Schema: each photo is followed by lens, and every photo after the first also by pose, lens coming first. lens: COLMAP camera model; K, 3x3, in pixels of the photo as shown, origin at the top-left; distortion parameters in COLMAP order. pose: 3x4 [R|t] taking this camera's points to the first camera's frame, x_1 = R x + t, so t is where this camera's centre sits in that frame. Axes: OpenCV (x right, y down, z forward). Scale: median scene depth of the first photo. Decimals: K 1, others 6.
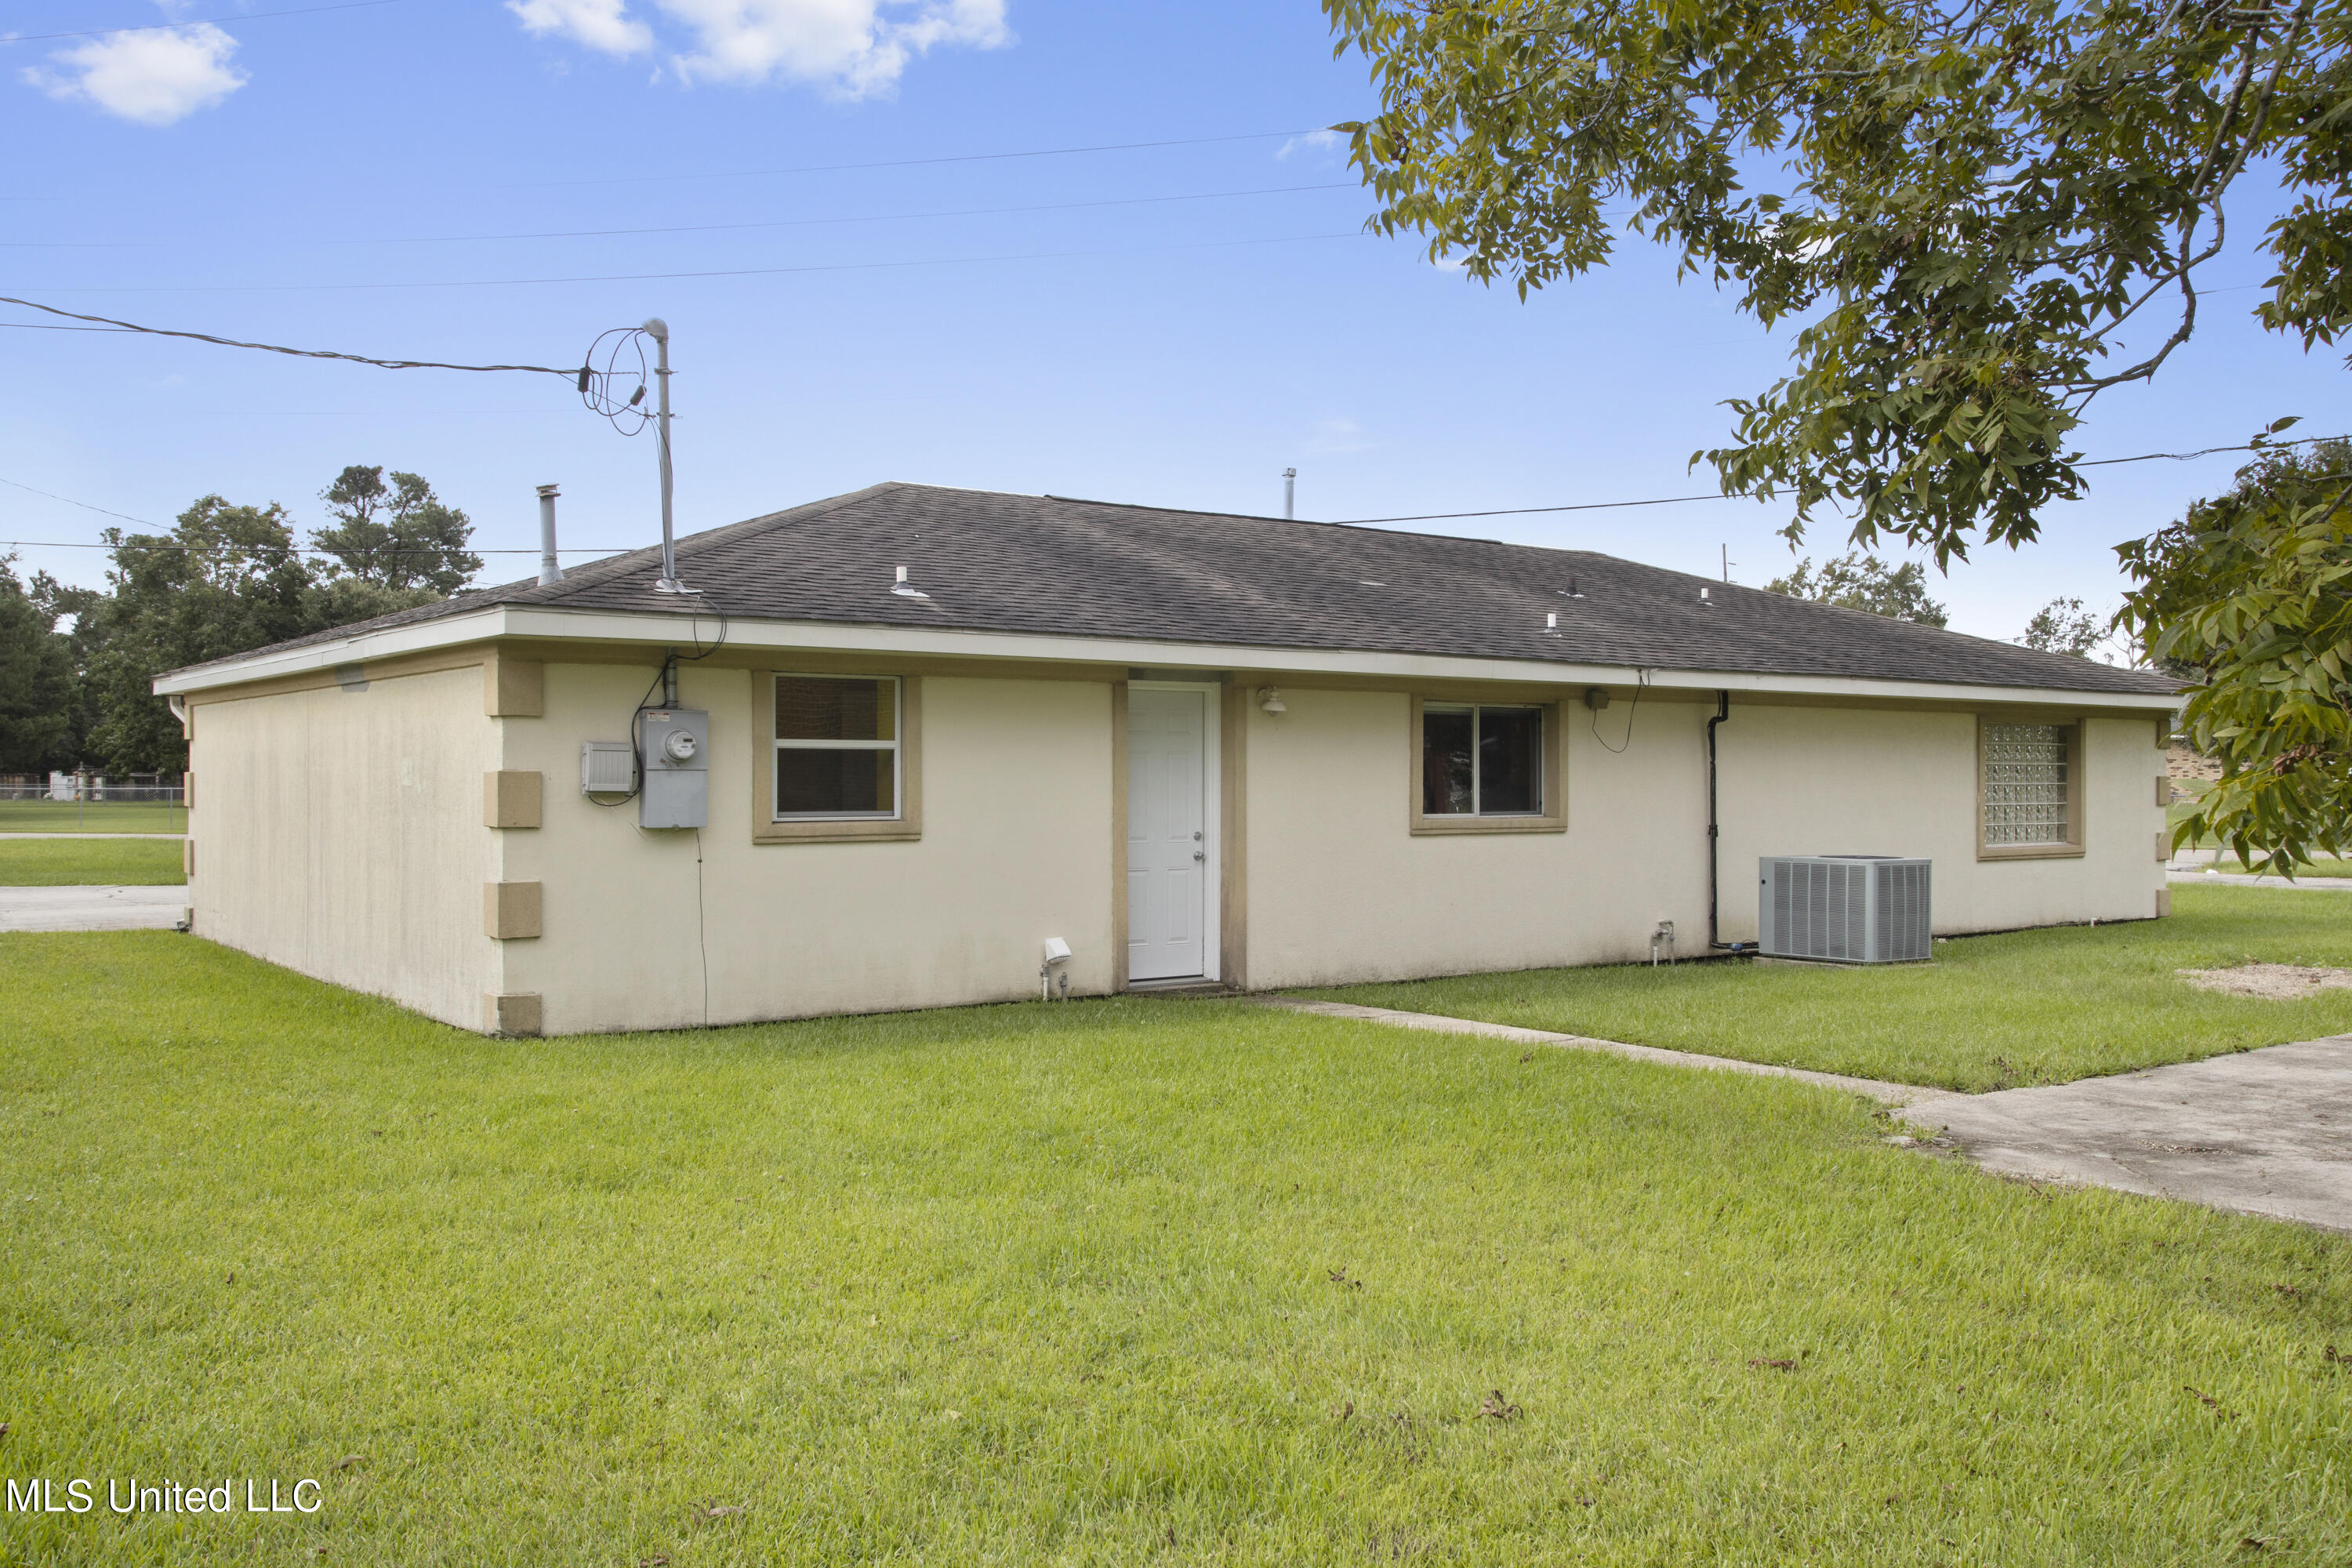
lens RADIAL K [[1994.1, 0, 1176.0], [0, 1994.1, 784.0], [0, 0, 1]] dist [-0.002398, -0.000789]
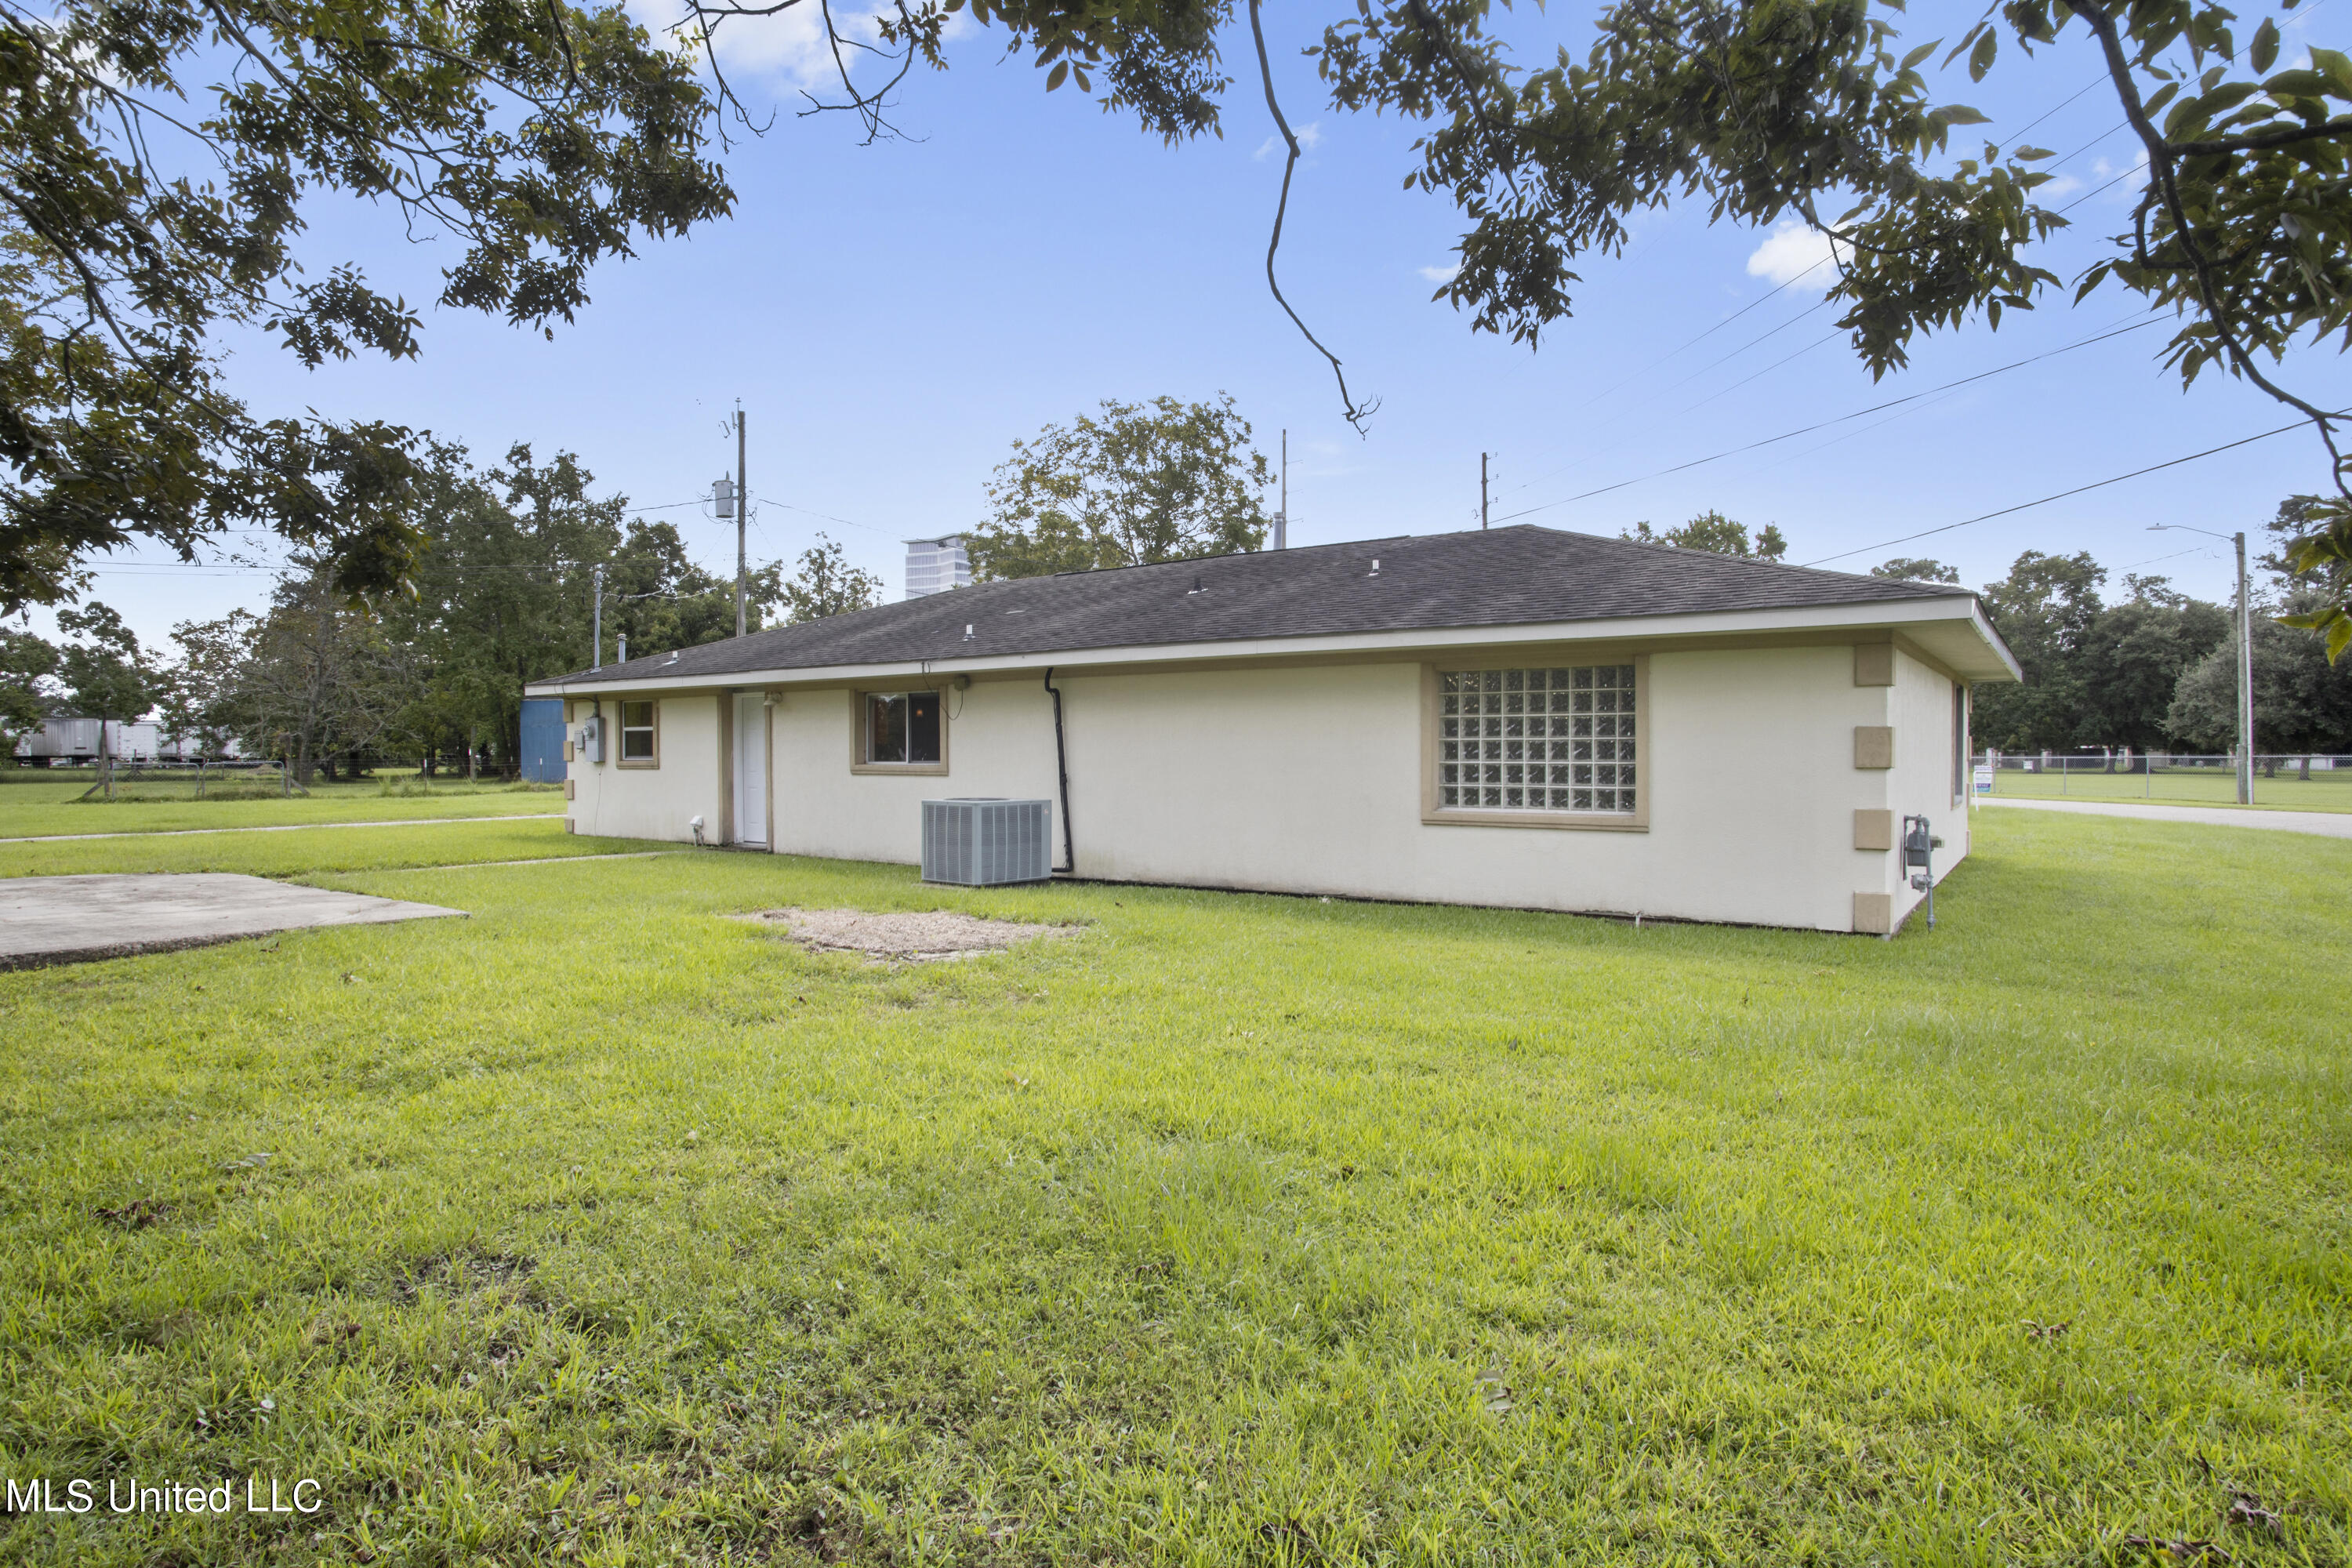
lens RADIAL K [[1337.8, 0, 1176.0], [0, 1337.8, 784.0], [0, 0, 1]] dist [-0.001623, -0.000551]
pose [[0.249251, 0.016527, -0.968298, 1.195026], [-0.004830, 0.999863, 0.015822, 0.013972], [0.968427, 0.000733, 0.249296, 0.926665]]
